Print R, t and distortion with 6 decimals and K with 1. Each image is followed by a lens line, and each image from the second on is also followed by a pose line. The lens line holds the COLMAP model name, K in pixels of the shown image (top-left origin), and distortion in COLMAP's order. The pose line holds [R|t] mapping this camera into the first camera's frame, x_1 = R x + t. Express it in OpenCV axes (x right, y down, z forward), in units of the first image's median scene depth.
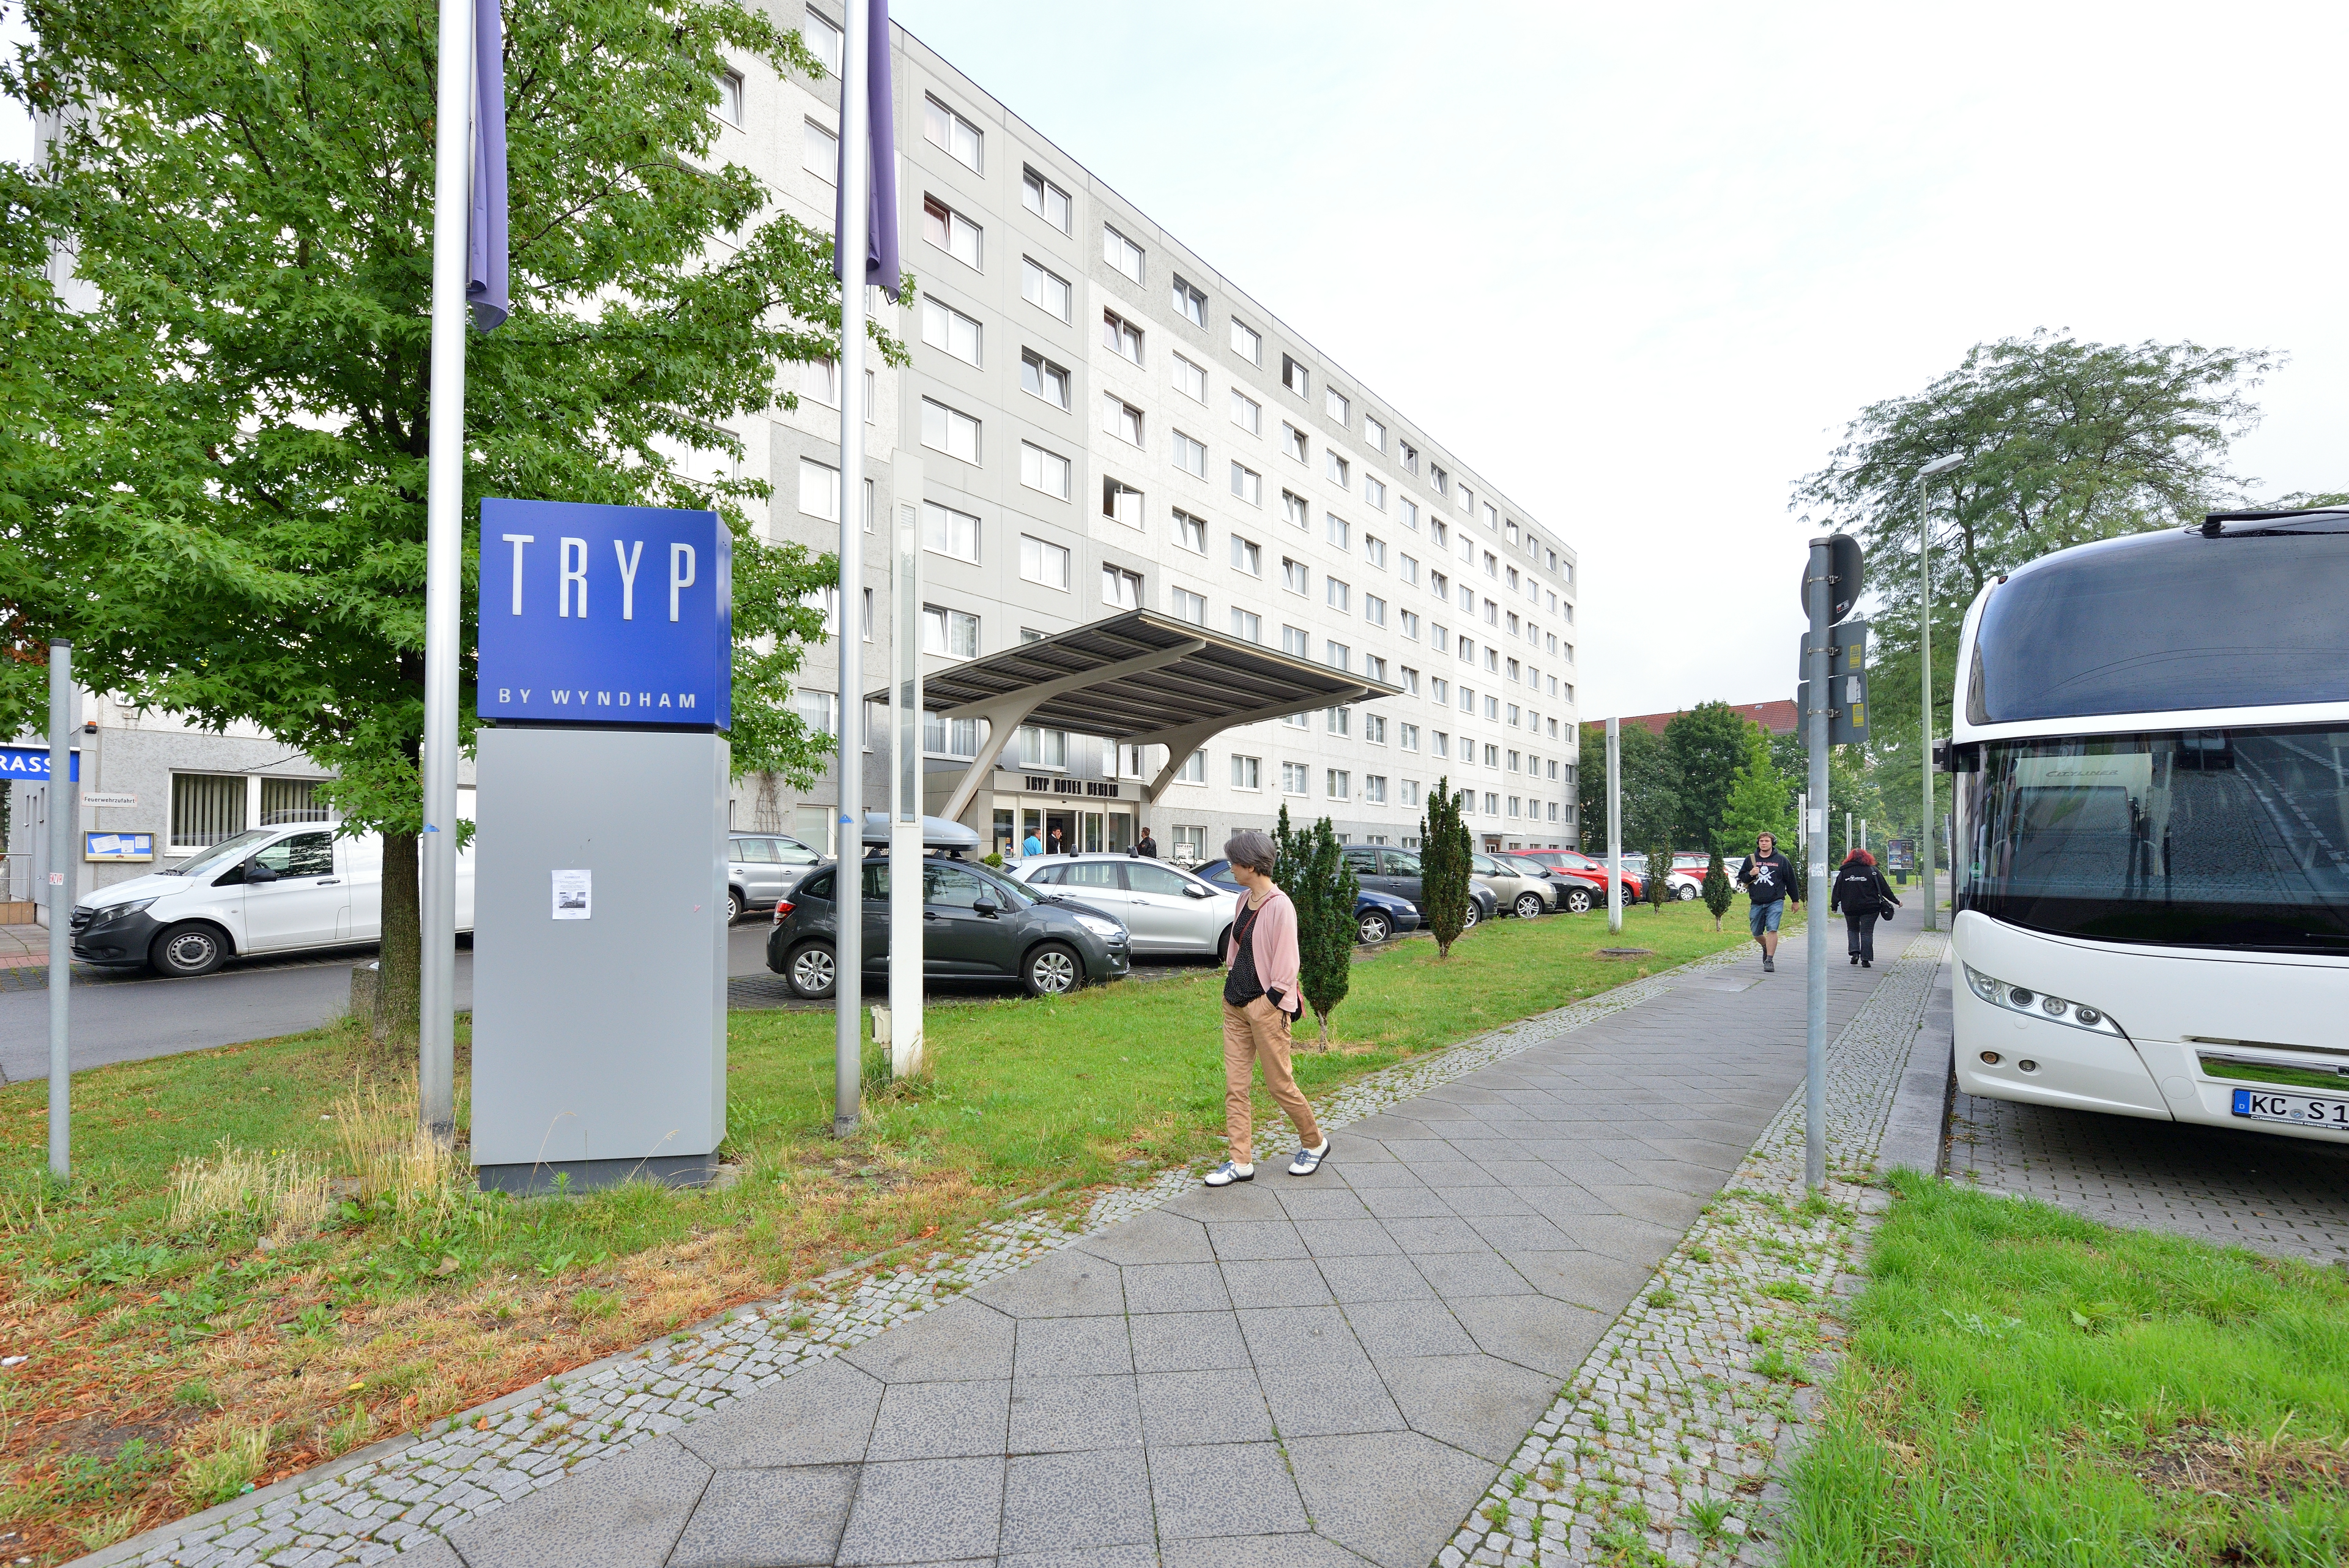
lens RADIAL K [[948.3, 0, 1172.5], [0, 948.3, 840.2], [0, 0, 1]] dist [-0.001144, -0.000098]
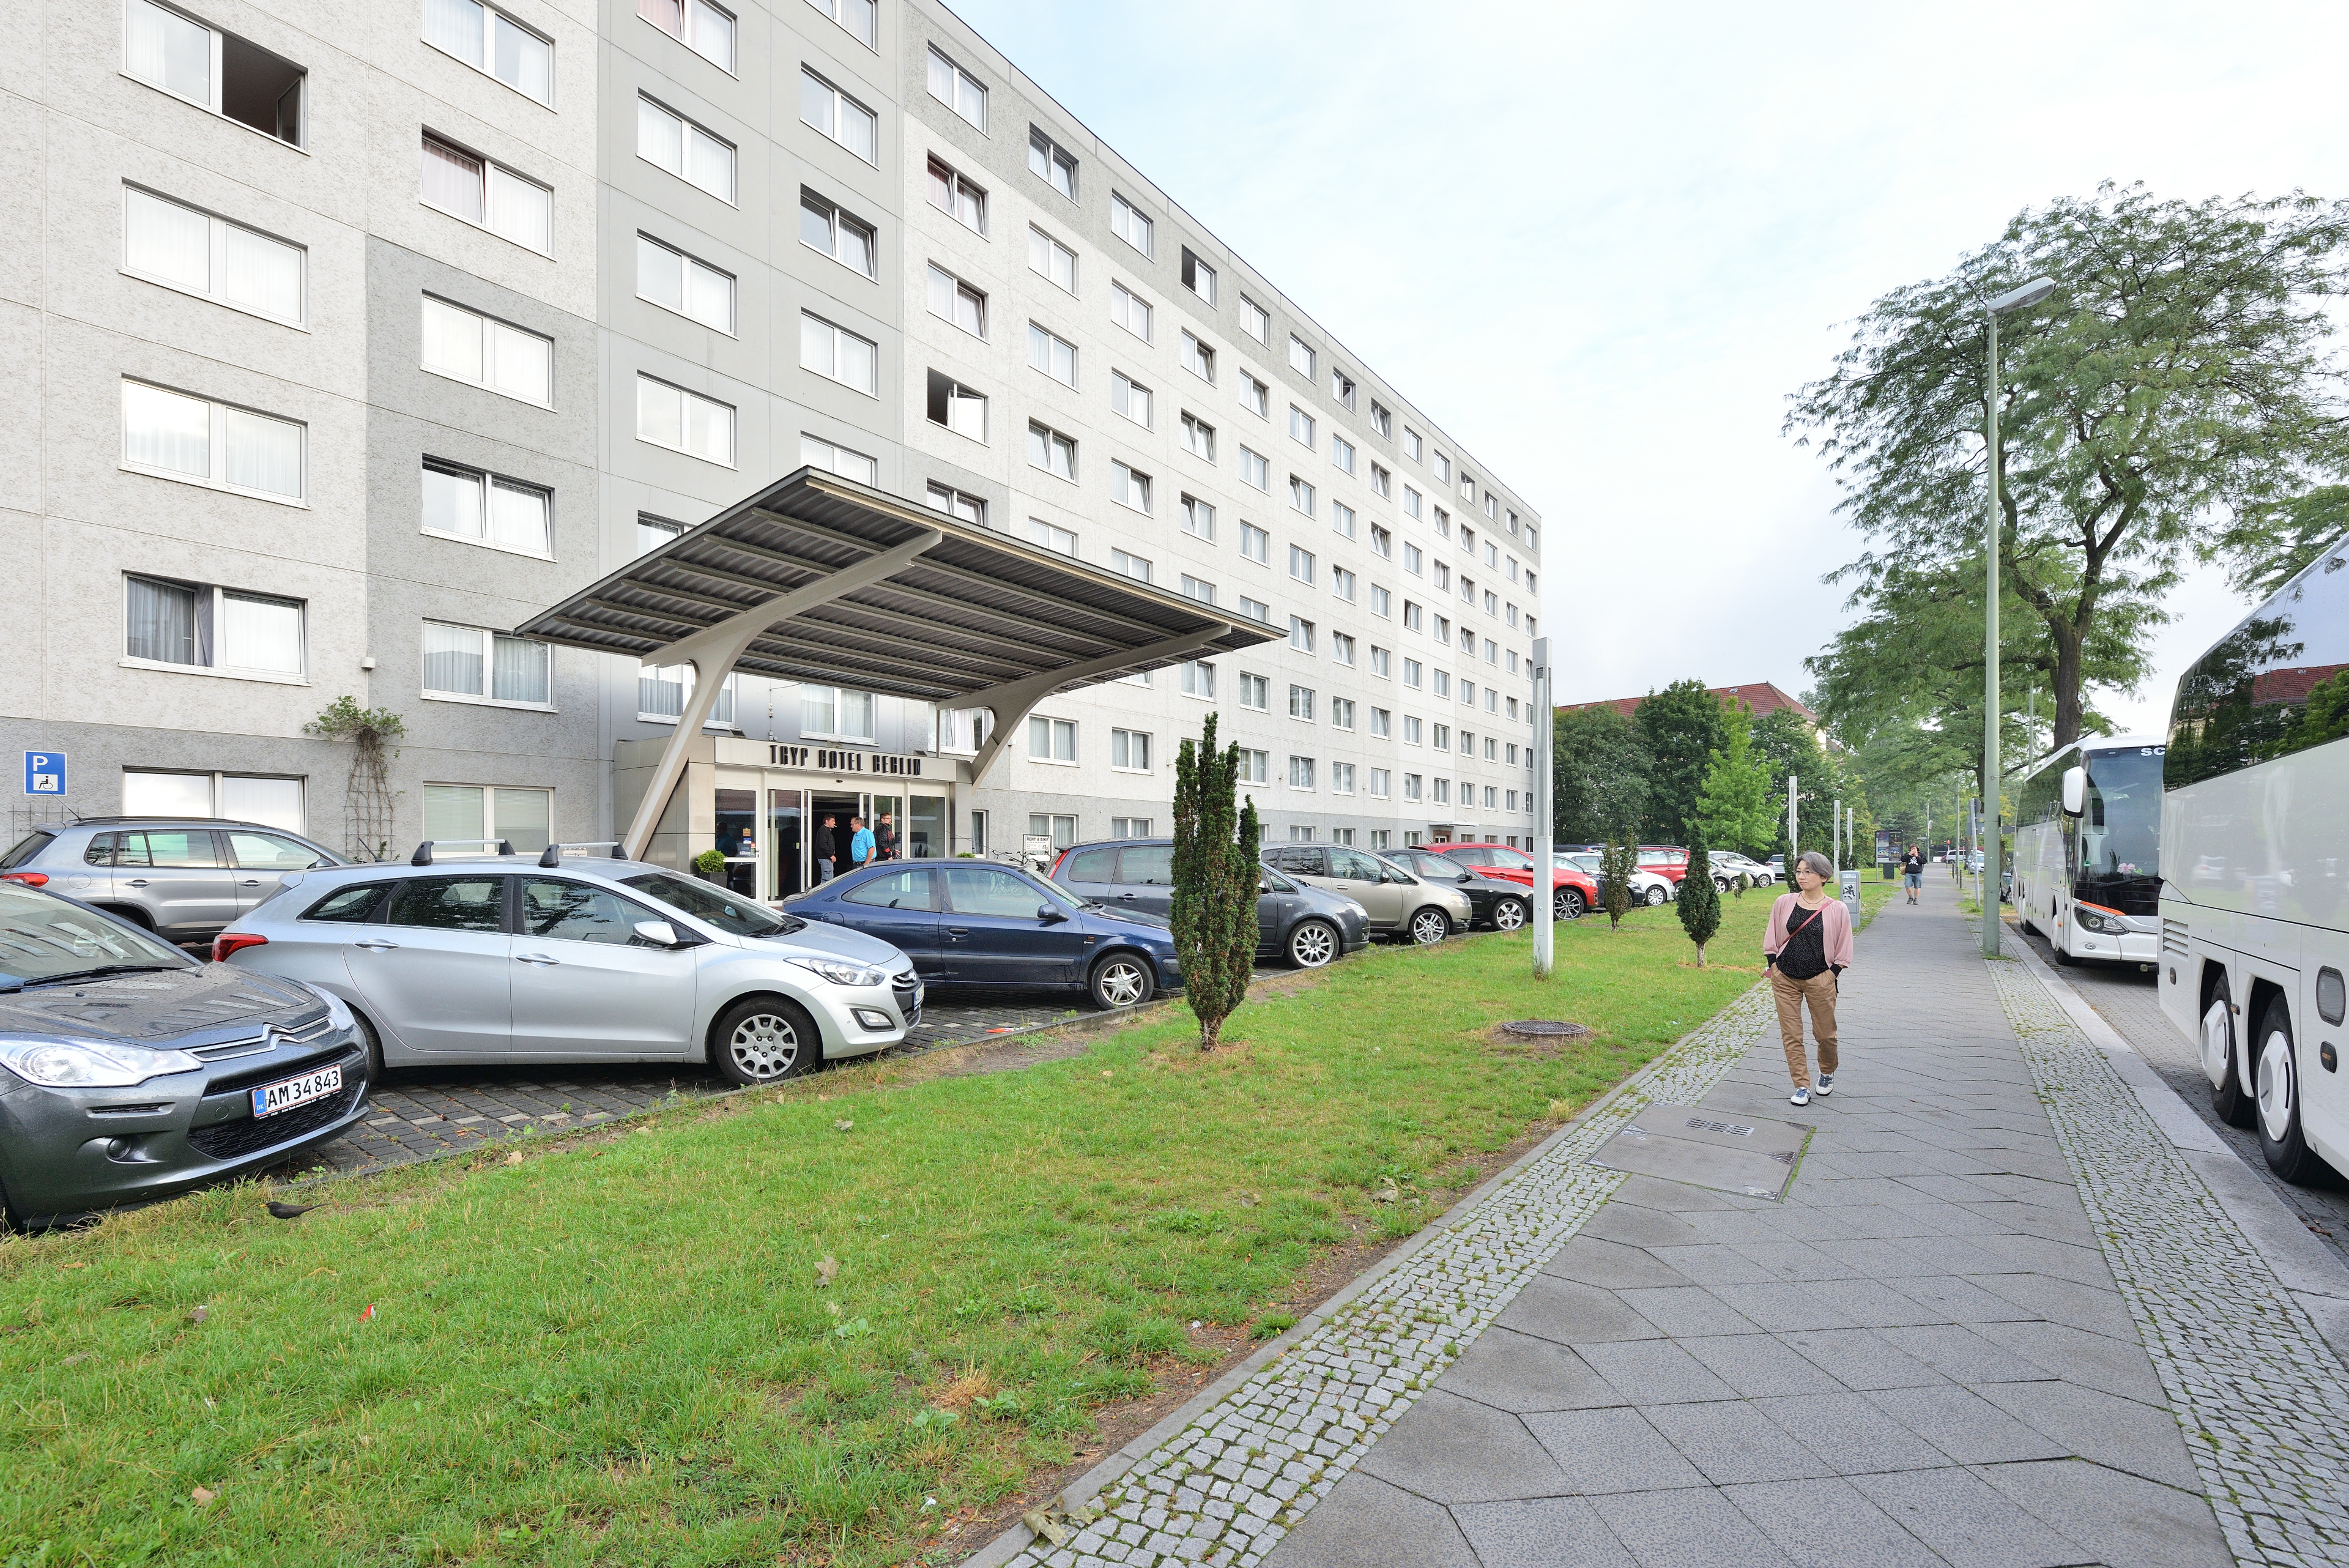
lens RADIAL K [[948.3, 0, 1163.5], [0, 948.3, 855.0], [0, 0, 1]] dist [-0.001144, -0.000098]
pose [[0.999853, -0.001545, 0.017053, 0.099400], [0.001129, 0.999702, 0.024374, 0.000245], [-0.017086, -0.024351, 0.999557, 0.181907]]
